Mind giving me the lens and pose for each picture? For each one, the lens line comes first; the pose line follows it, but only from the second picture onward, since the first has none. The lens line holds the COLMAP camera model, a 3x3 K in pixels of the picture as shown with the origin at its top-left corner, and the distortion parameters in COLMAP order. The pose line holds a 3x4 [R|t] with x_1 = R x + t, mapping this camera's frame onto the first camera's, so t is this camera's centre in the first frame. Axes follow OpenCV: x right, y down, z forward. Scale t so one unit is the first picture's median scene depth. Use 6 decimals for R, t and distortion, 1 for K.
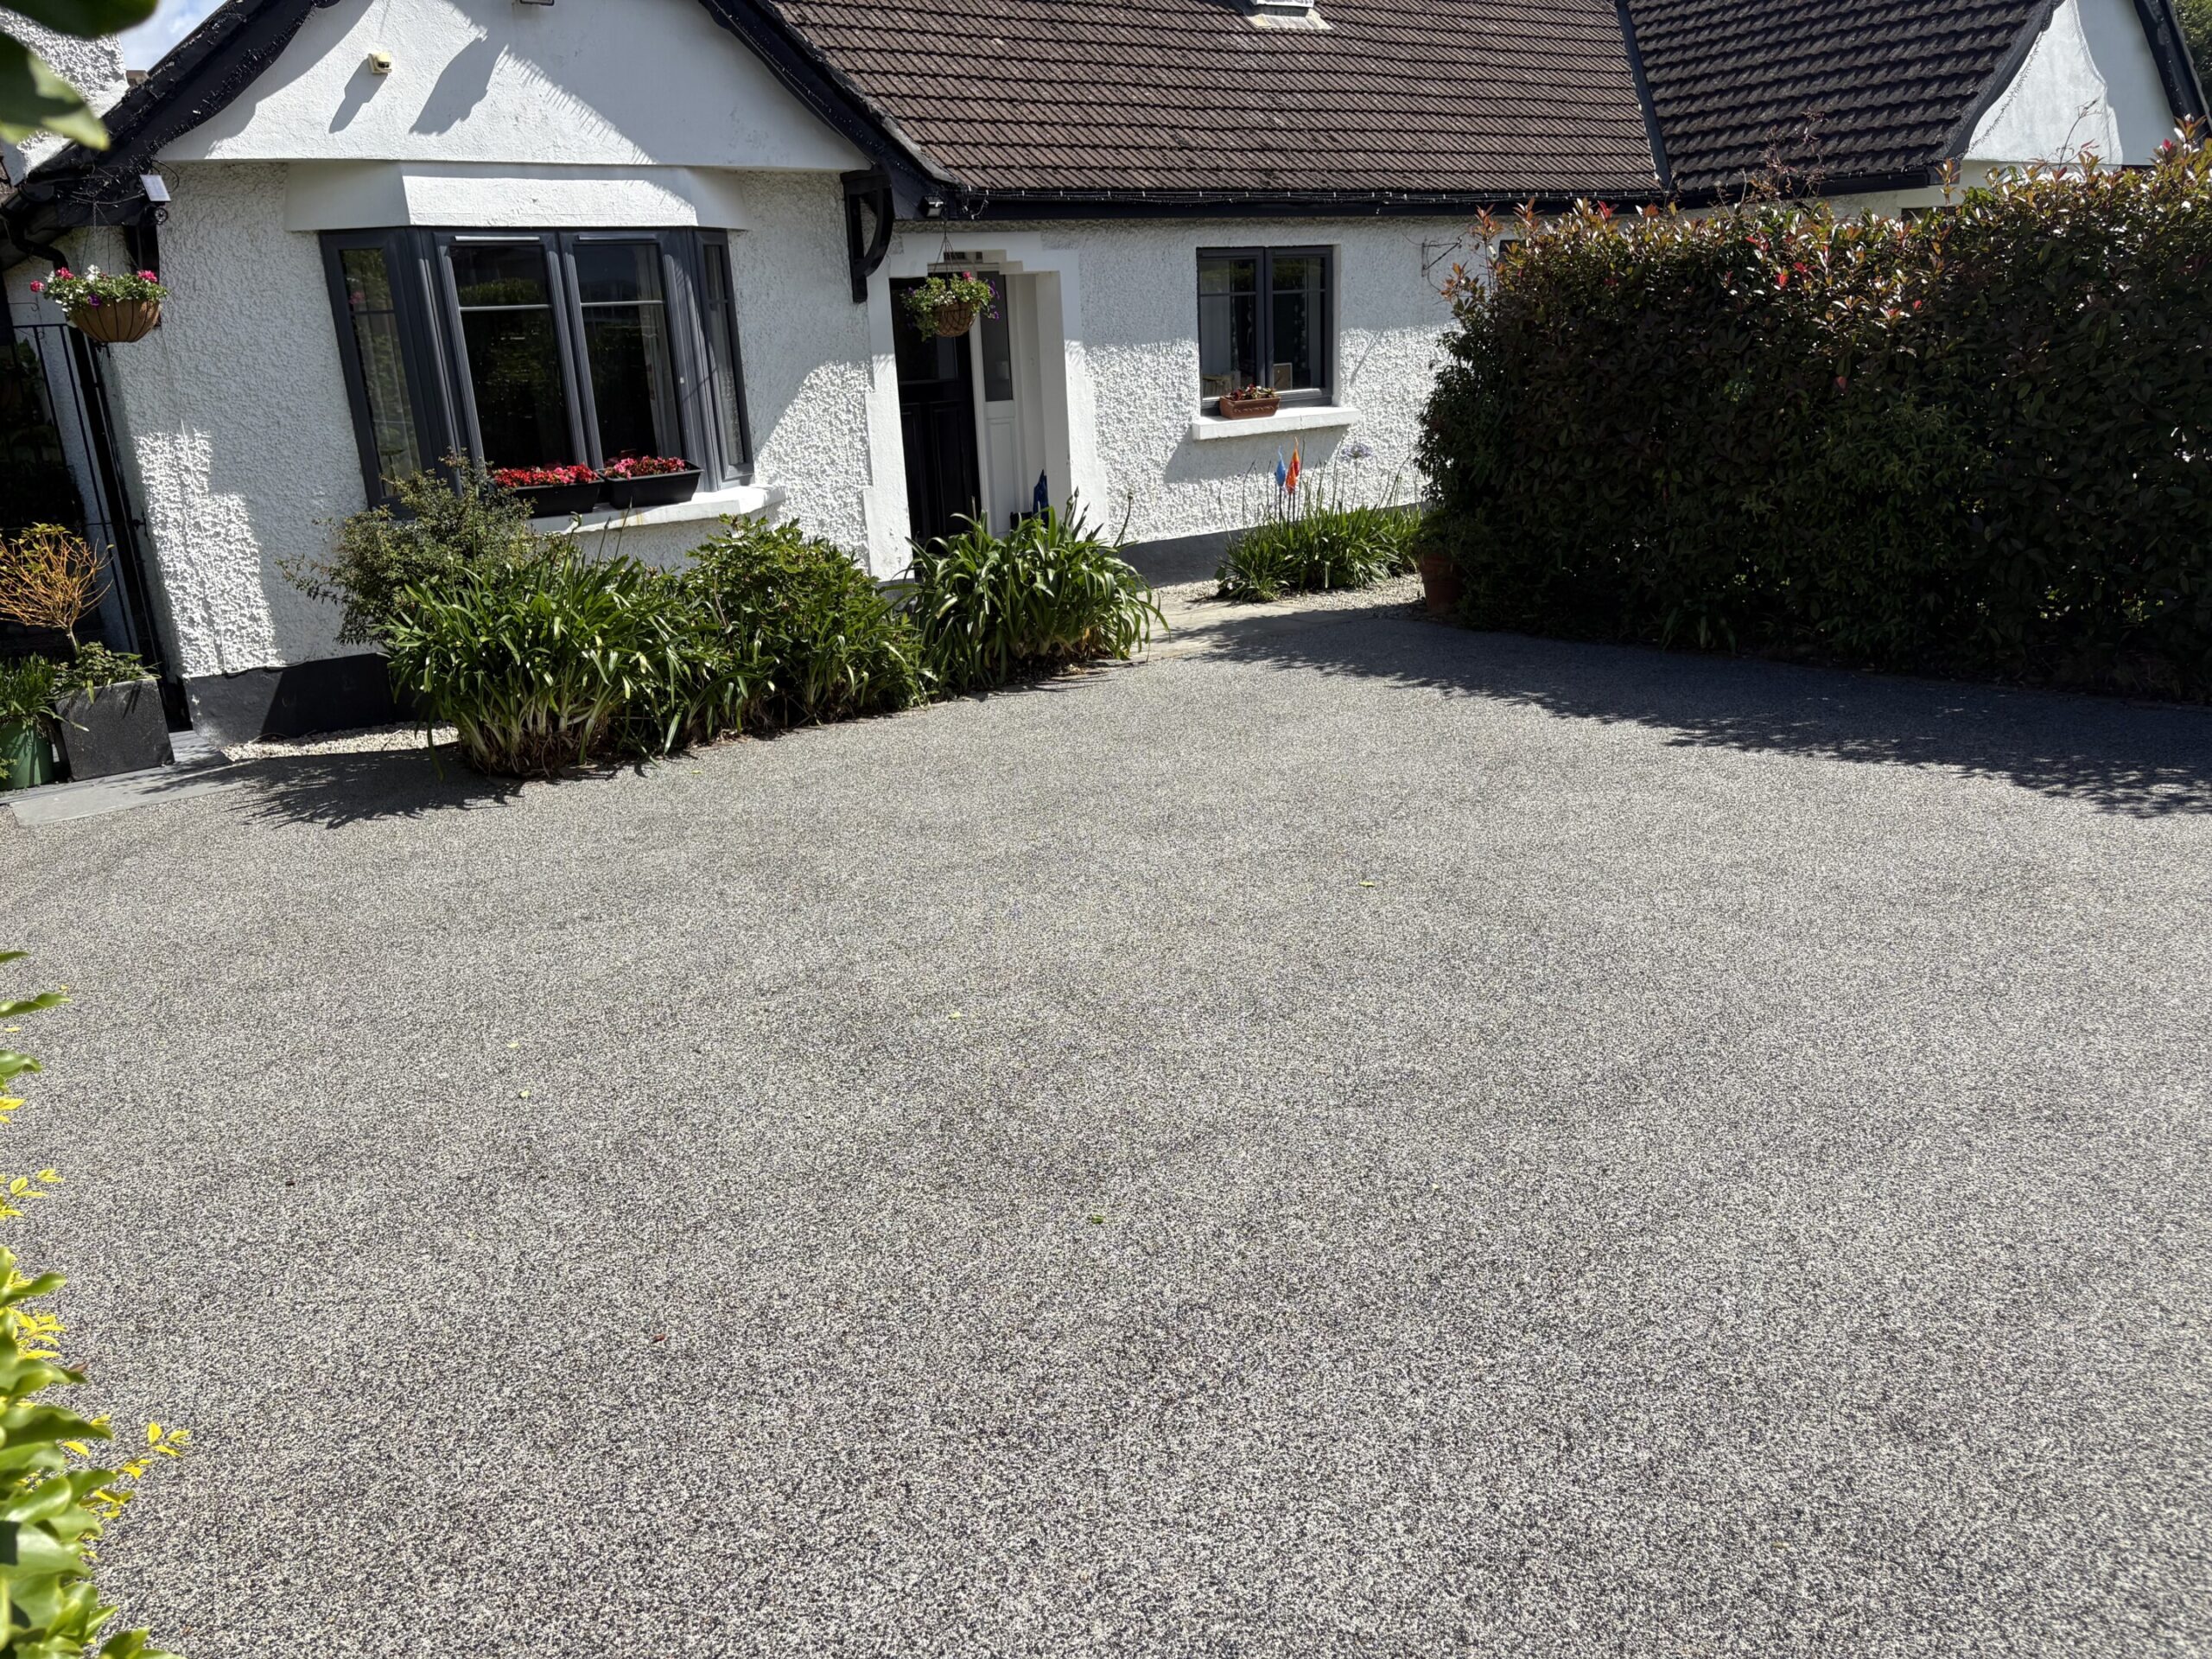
lens RADIAL K [[1660.2, 0, 1098.5], [0, 1660.2, 845.4], [0, 0, 1]] dist [0.039266, -0.035658]
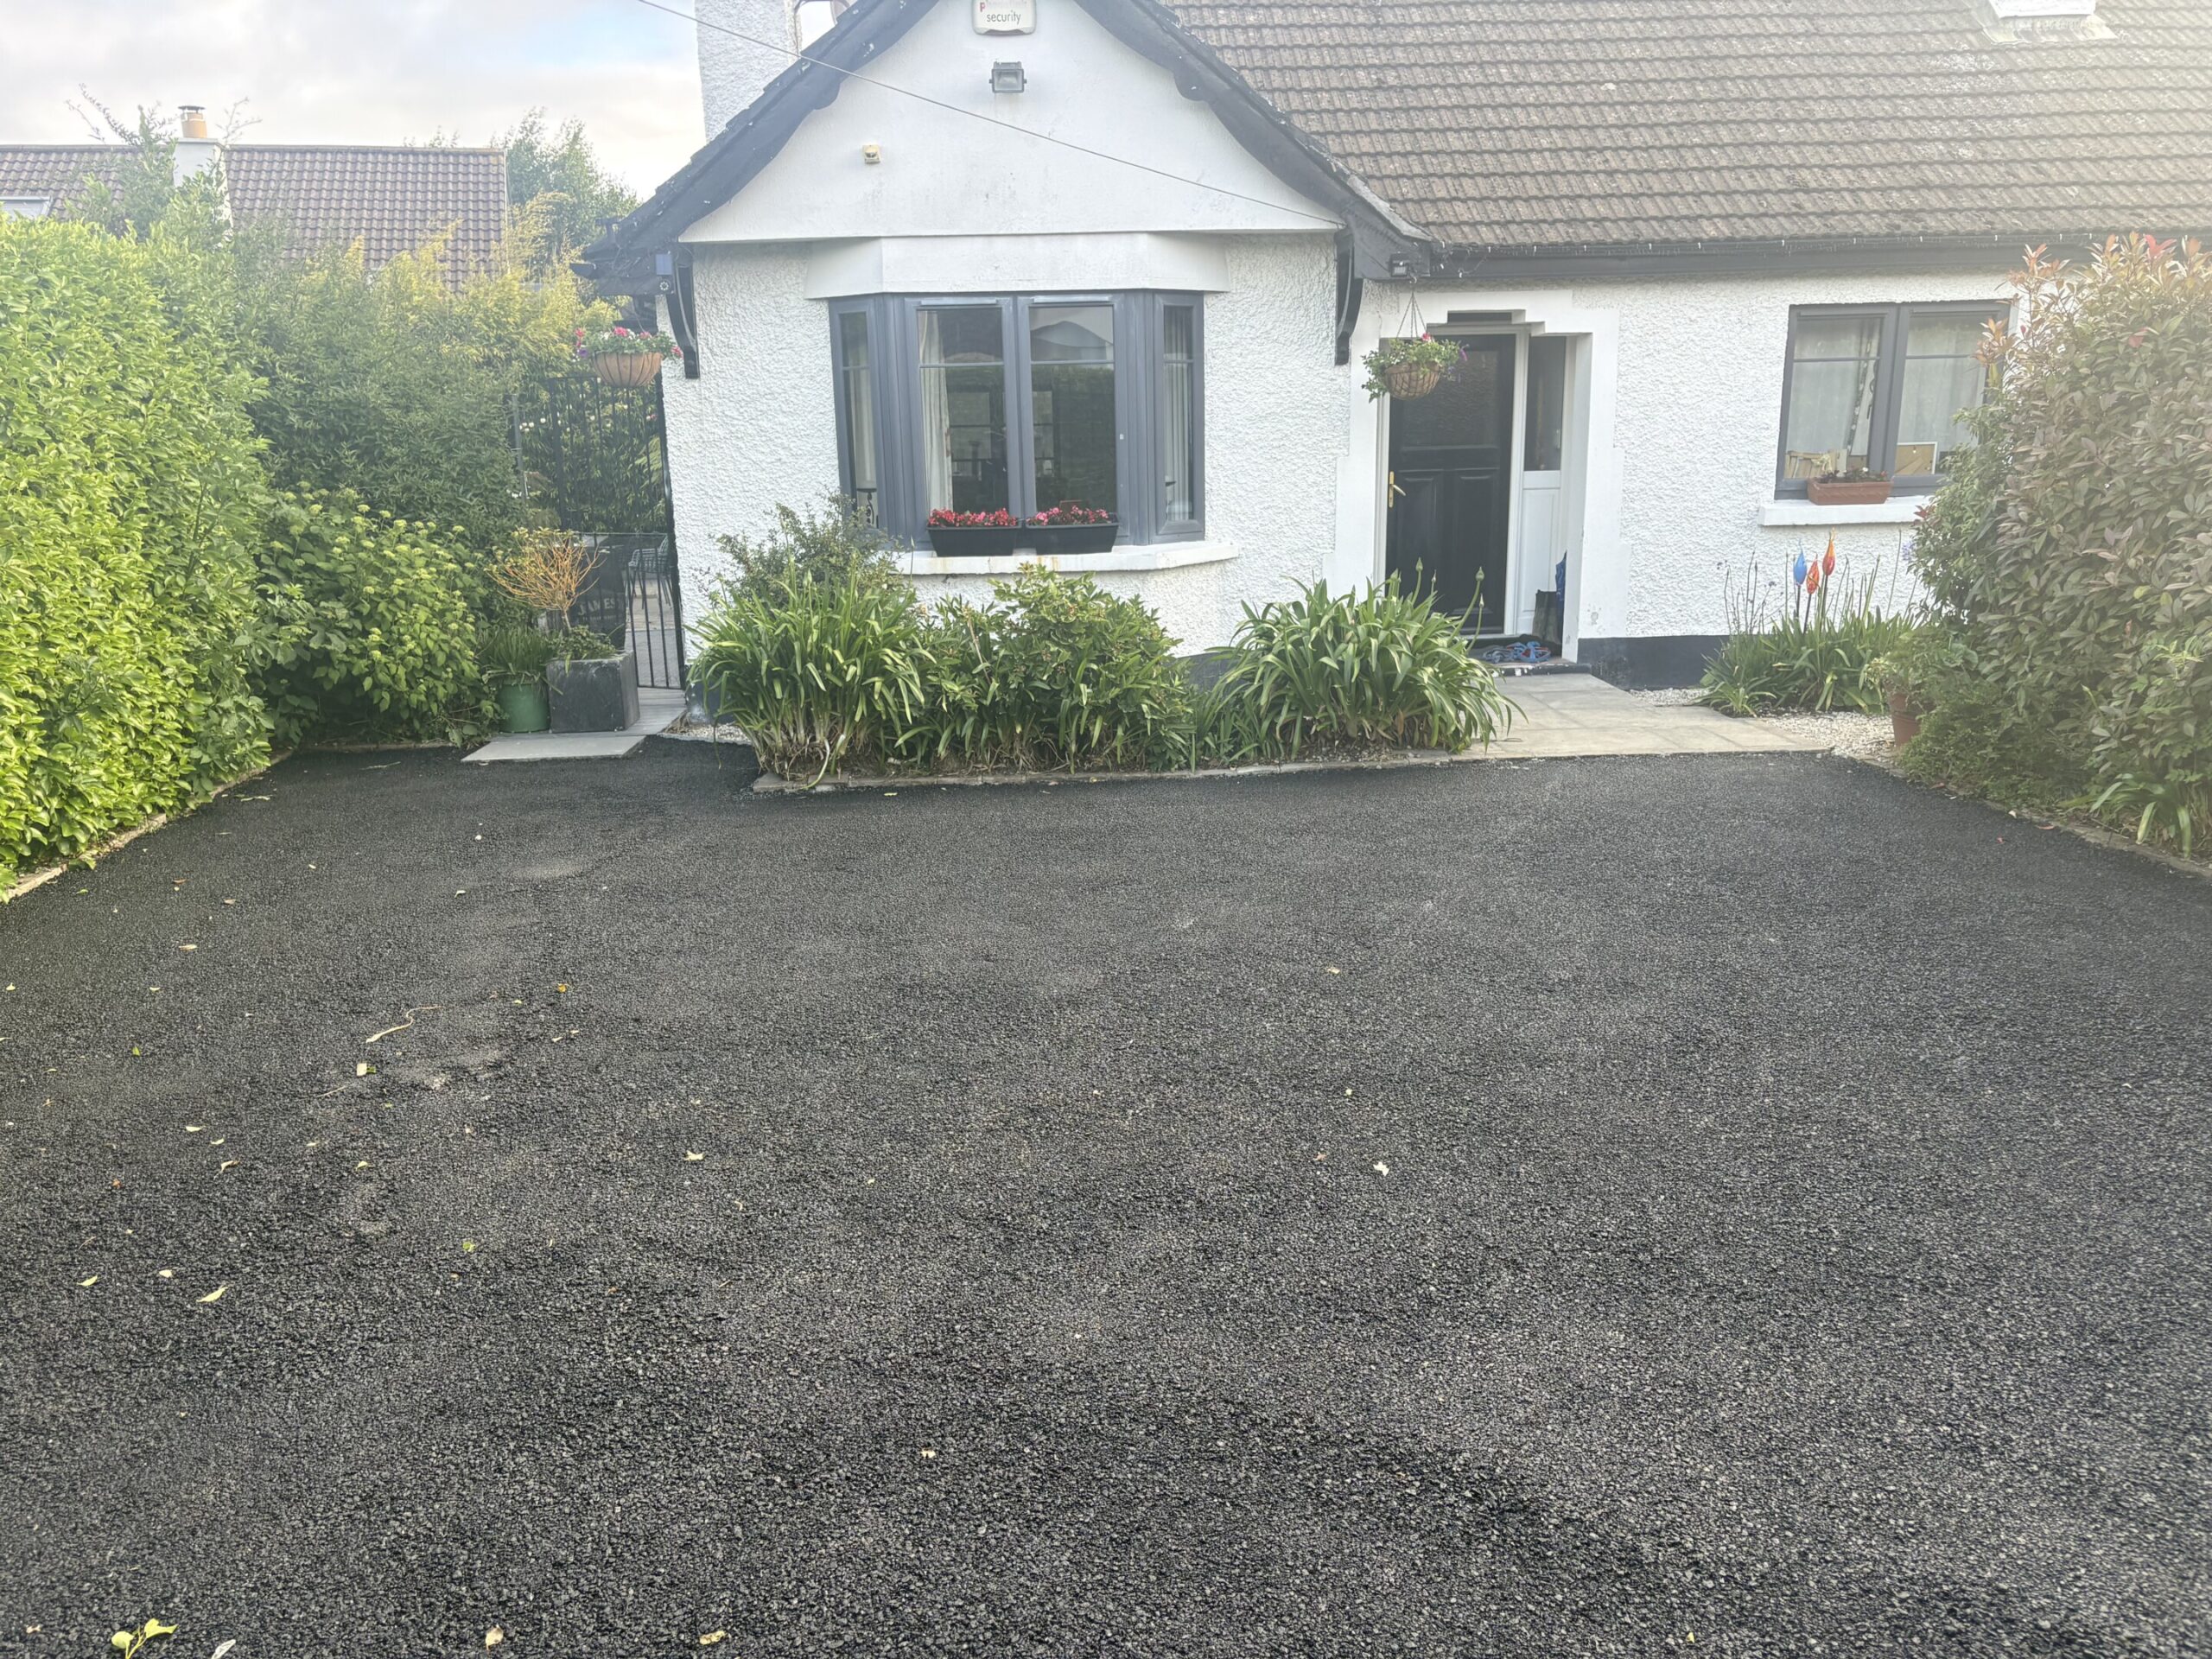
lens RADIAL K [[1660.2, 0, 1111.2], [0, 1660.2, 840.7], [0, 0, 1]] dist [0.039266, -0.035658]
pose [[0.832782, 0.162843, -0.529109, 0.424117], [-0.182949, 0.983014, 0.014591, -0.055821], [0.522498, 0.084649, 0.848428, 0.171660]]
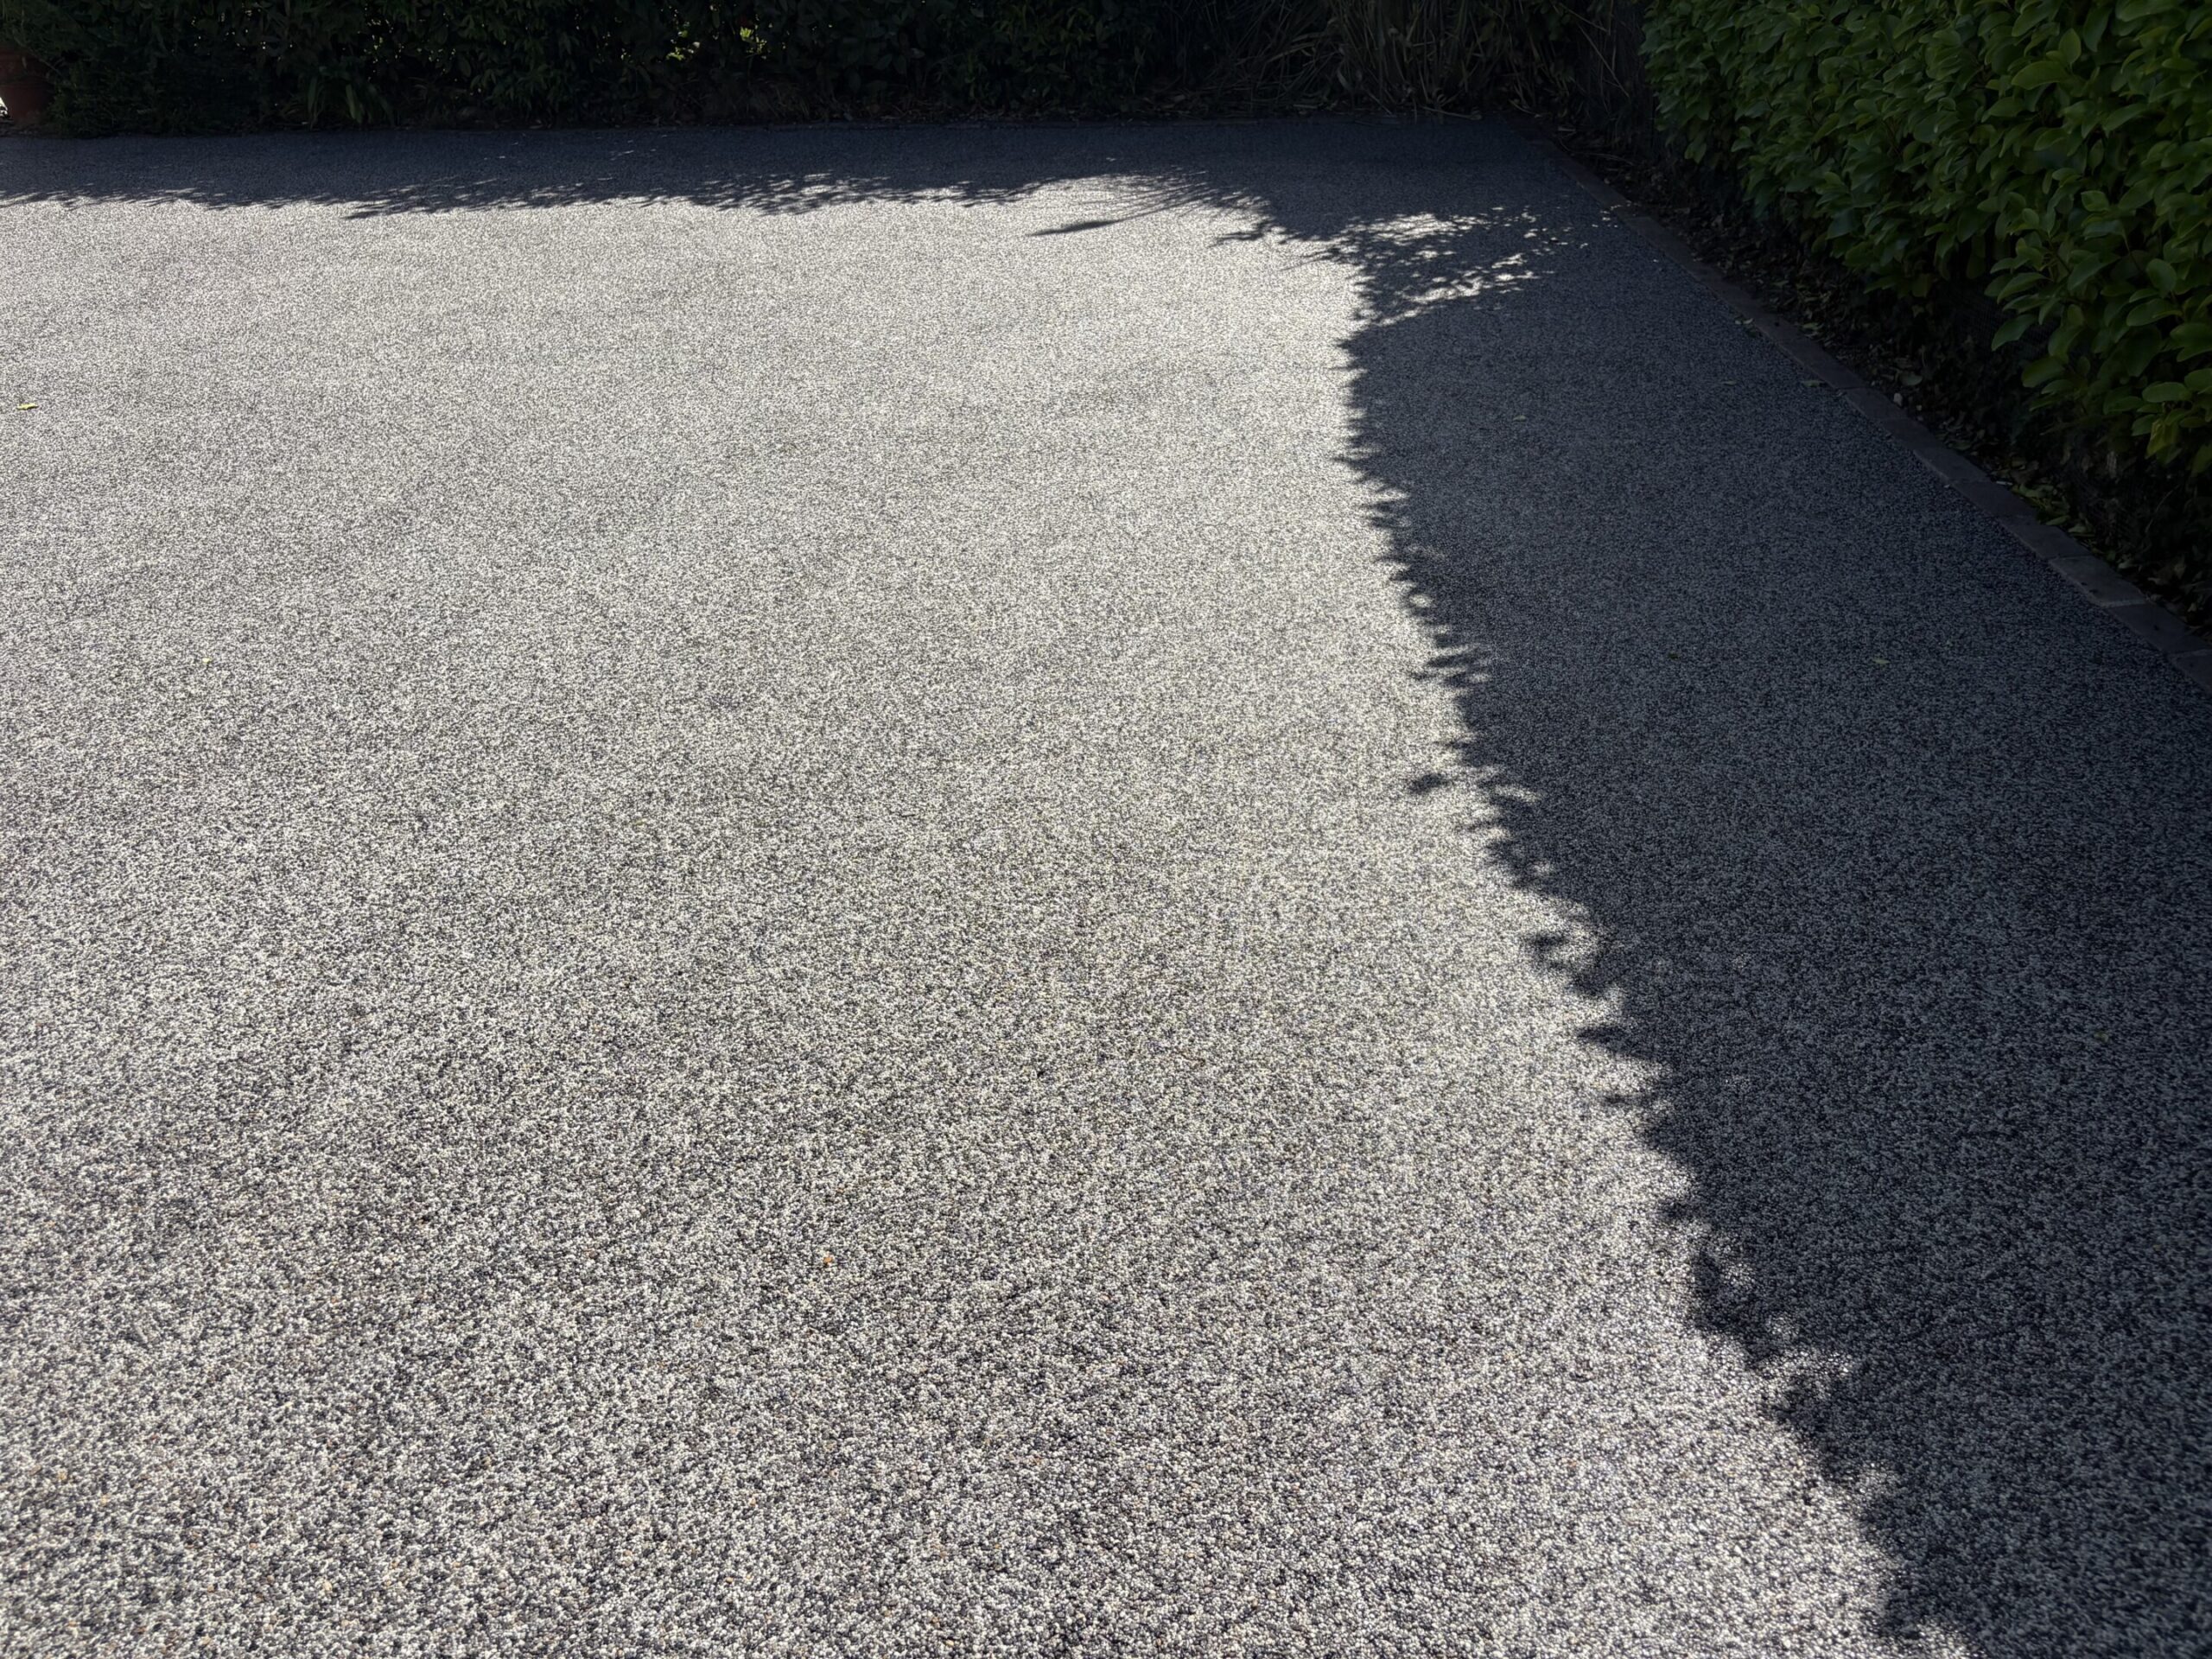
lens RADIAL K [[1660.2, 0, 1096.5], [0, 1660.2, 838.9], [0, 0, 1]] dist [0.039266, -0.035658]
pose [[0.745349, -0.341081, 0.572816, 0.006746], [0.196373, 0.933419, 0.300279, 0.056890], [-0.637097, -0.111327, 0.762702, 0.008387]]
